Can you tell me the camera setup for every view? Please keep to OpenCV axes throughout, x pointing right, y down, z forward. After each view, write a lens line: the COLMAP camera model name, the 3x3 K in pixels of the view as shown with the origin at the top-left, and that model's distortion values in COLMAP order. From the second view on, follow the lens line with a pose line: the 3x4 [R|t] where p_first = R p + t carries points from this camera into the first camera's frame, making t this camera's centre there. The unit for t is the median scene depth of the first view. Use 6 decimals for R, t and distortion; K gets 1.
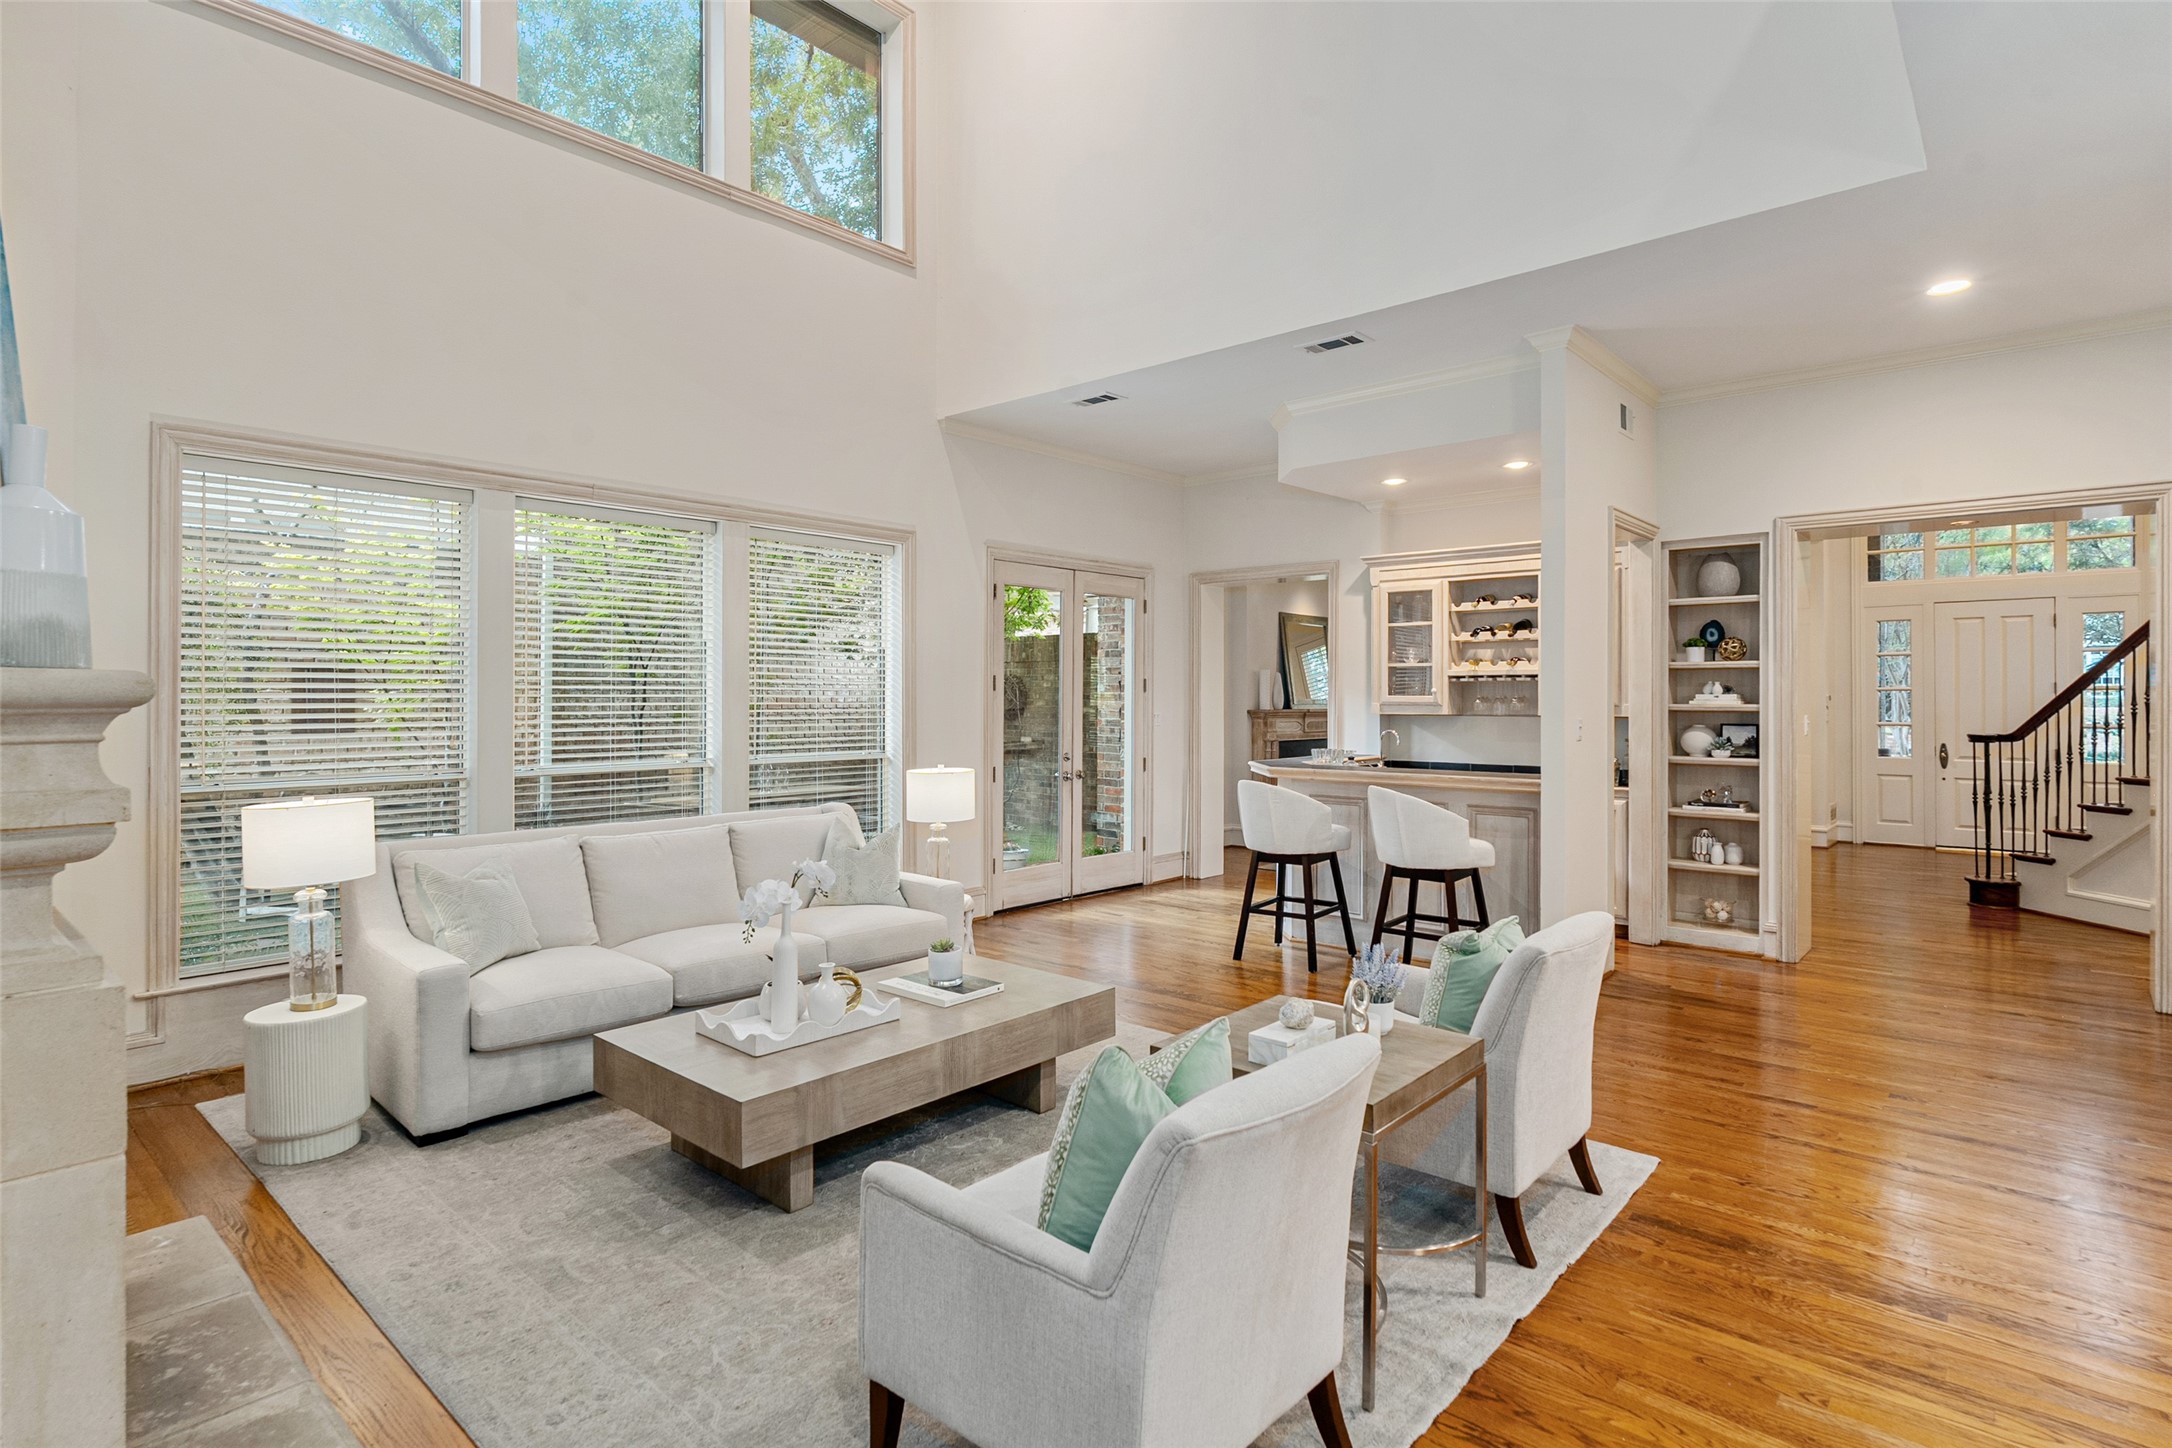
lens RADIAL K [[1097.9, 0, 1093.9], [0, 1097.9, 693.4], [0, 0, 1]] dist [-0.005264, -0.000066]
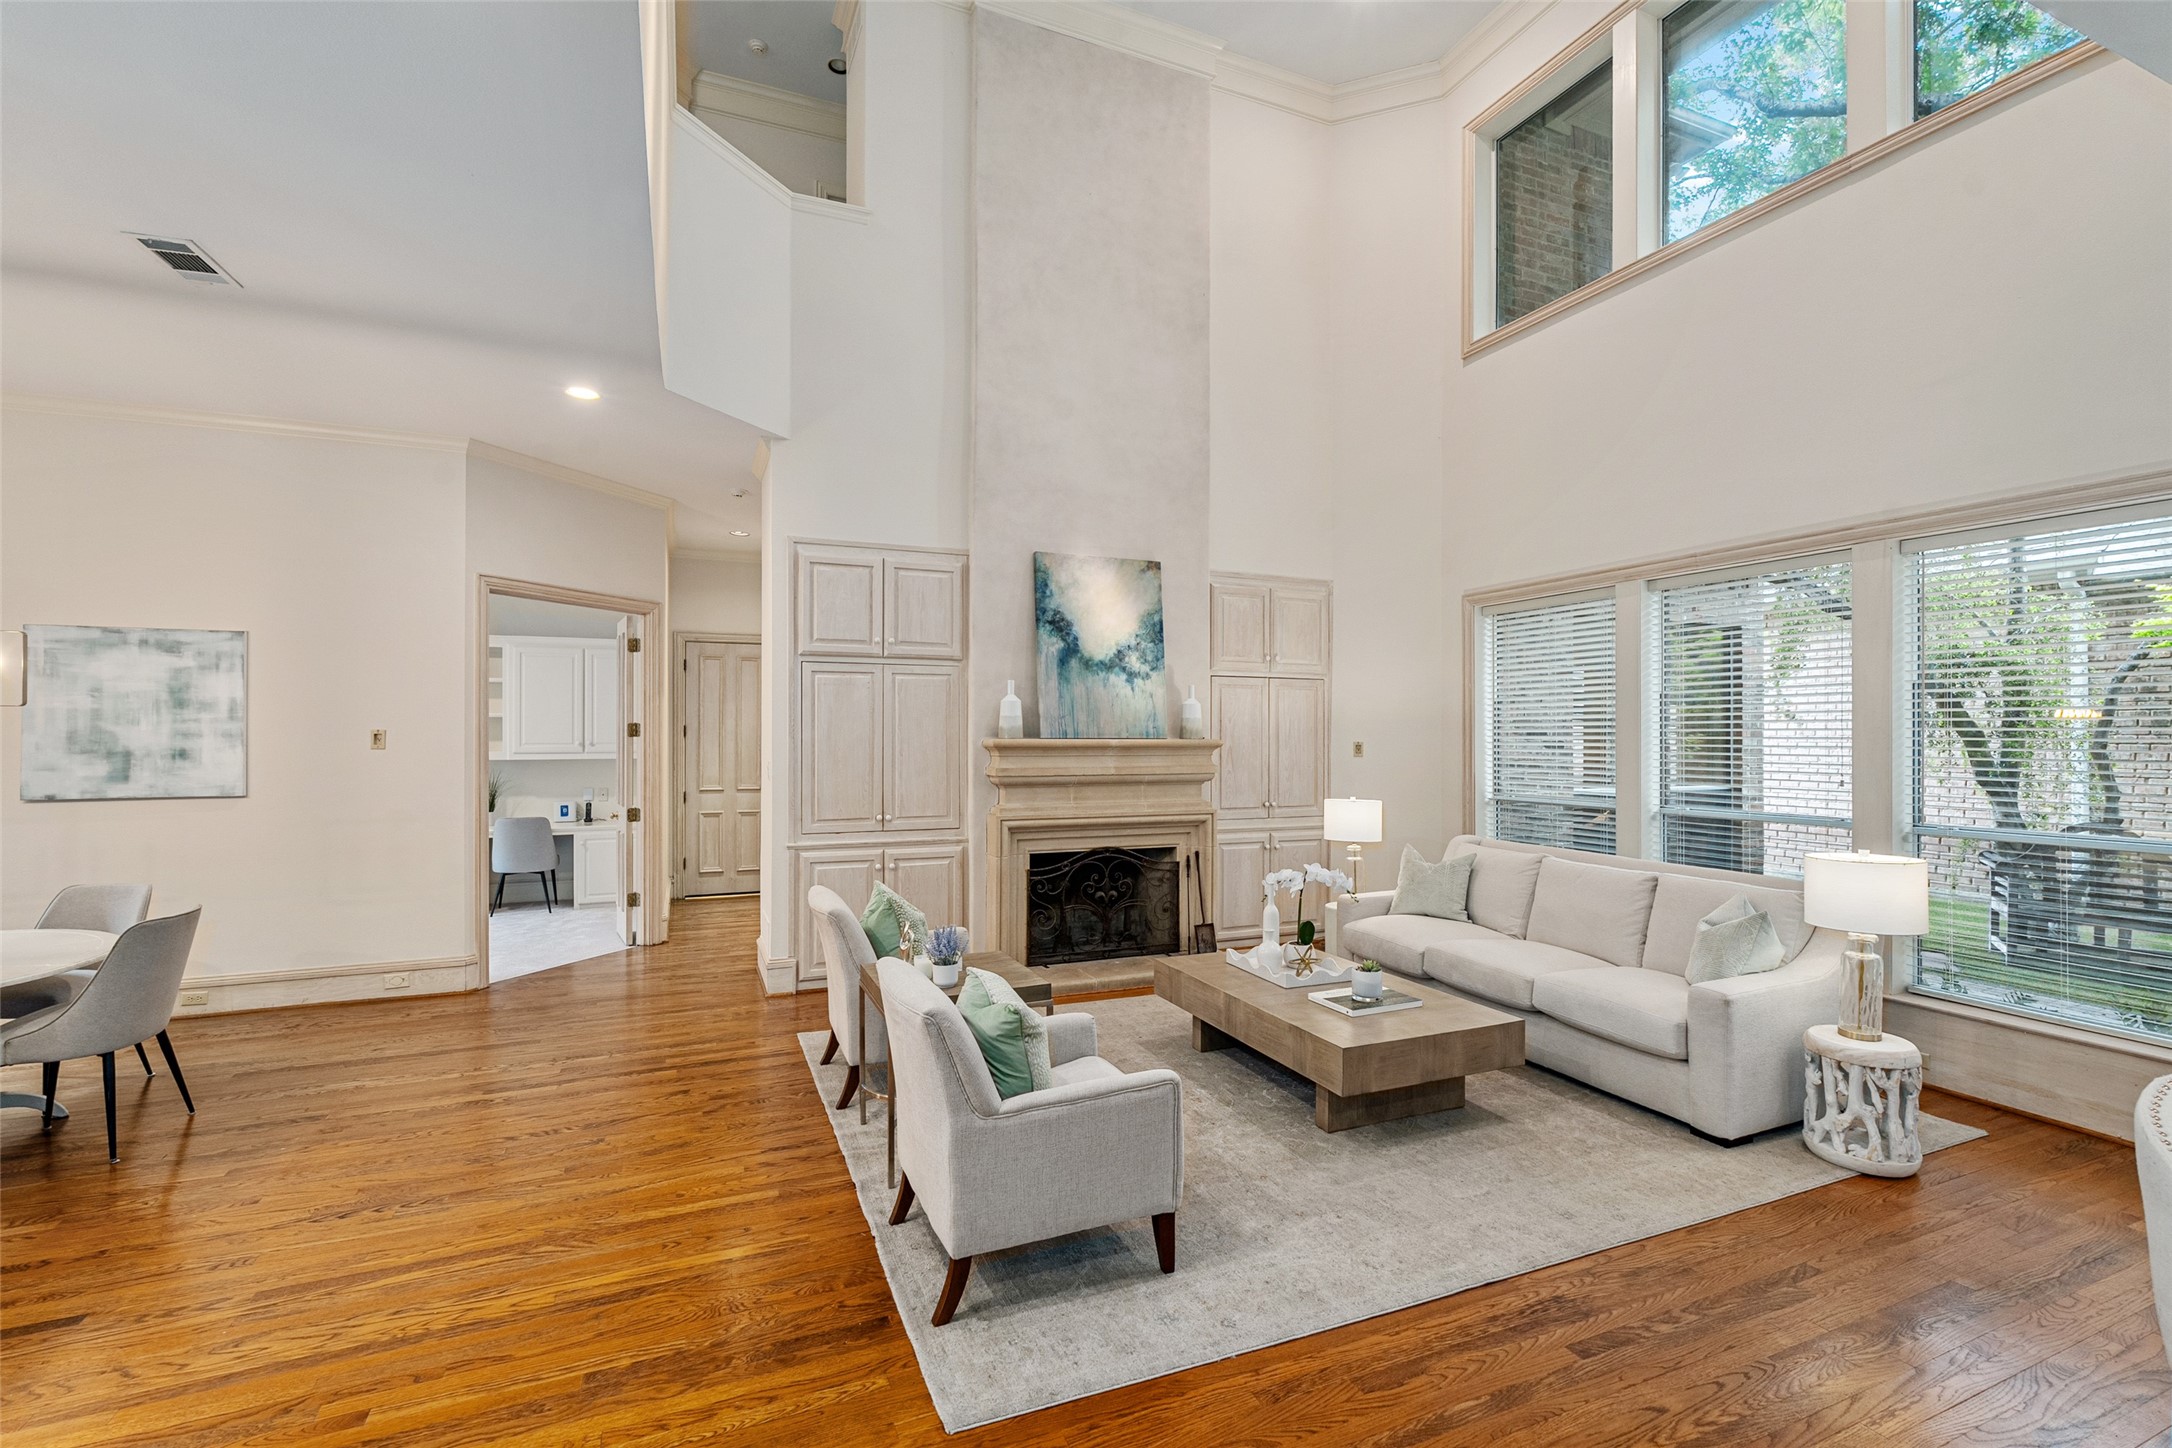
lens RADIAL K [[943.7, 0, 1100.5], [0, 943.7, 732.0], [0, 0, 1]] dist [-0.023279, -0.000347]
pose [[-0.420851, -0.004662, -0.907118, 0.539803], [-0.000050, 0.999987, -0.005116, -0.006957], [0.907130, -0.002108, -0.420846, 0.713059]]
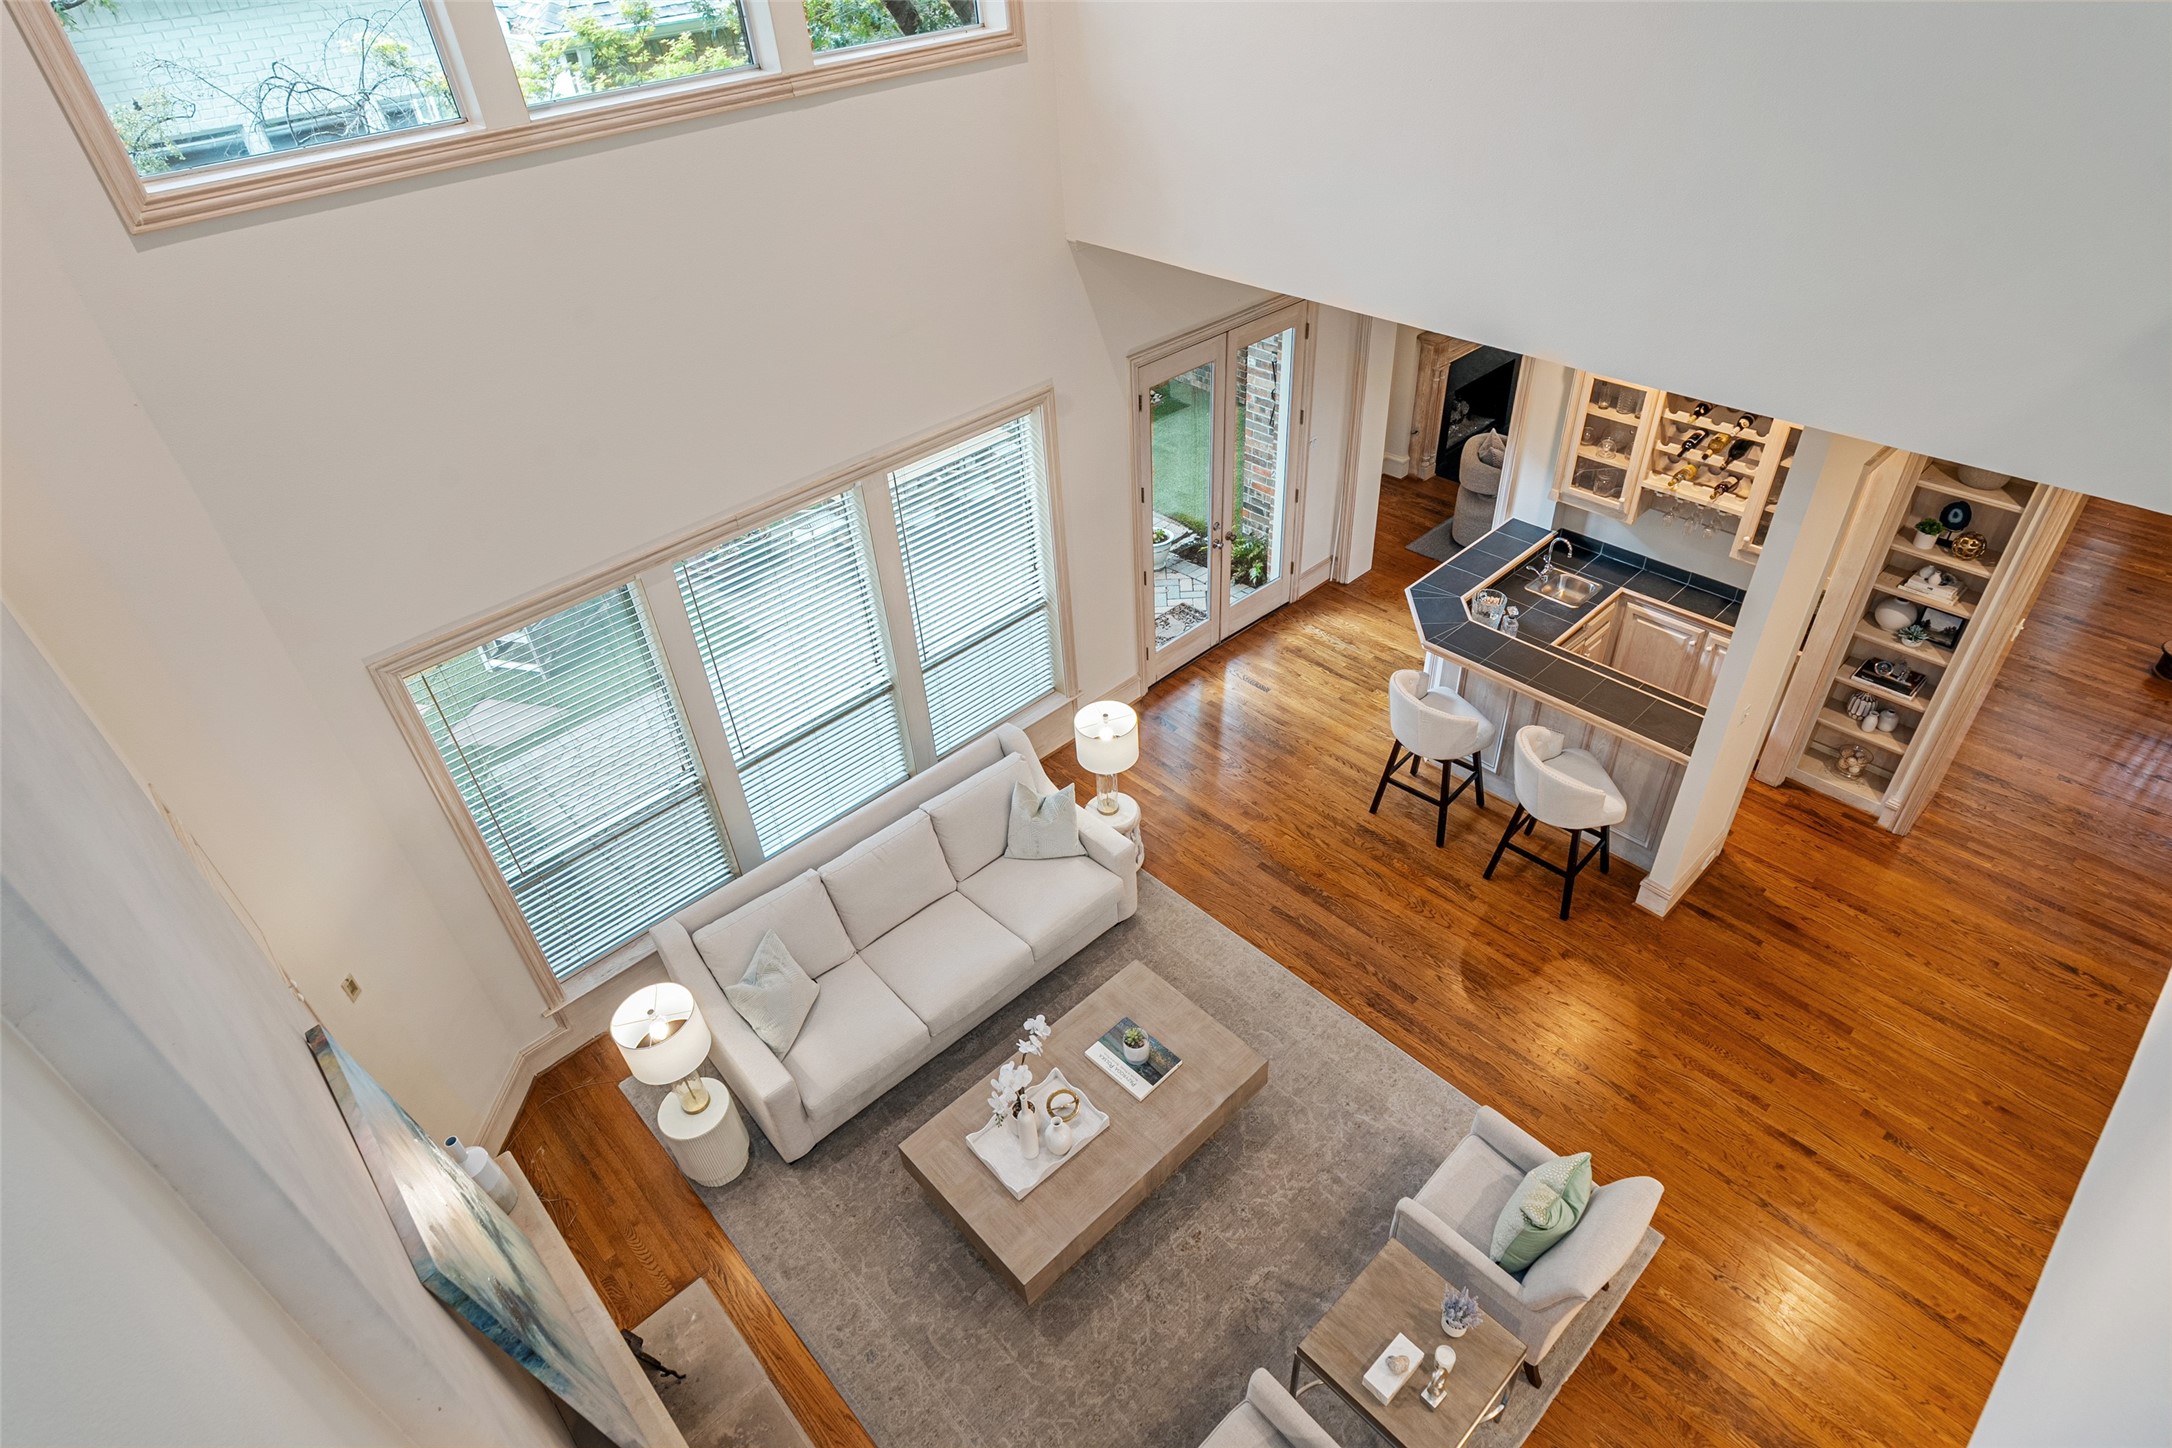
lens RADIAL K [[1152.8, 0, 1086.0], [0, 1152.8, 724.0], [0, 0, 1]] dist [-0.002325, -0.000029]
pose [[0.993710, 0.012549, -0.111277, -0.029491], [0.058988, 0.785999, 0.615408, -0.546090], [0.095186, -0.618101, 0.780315, 0.104858]]
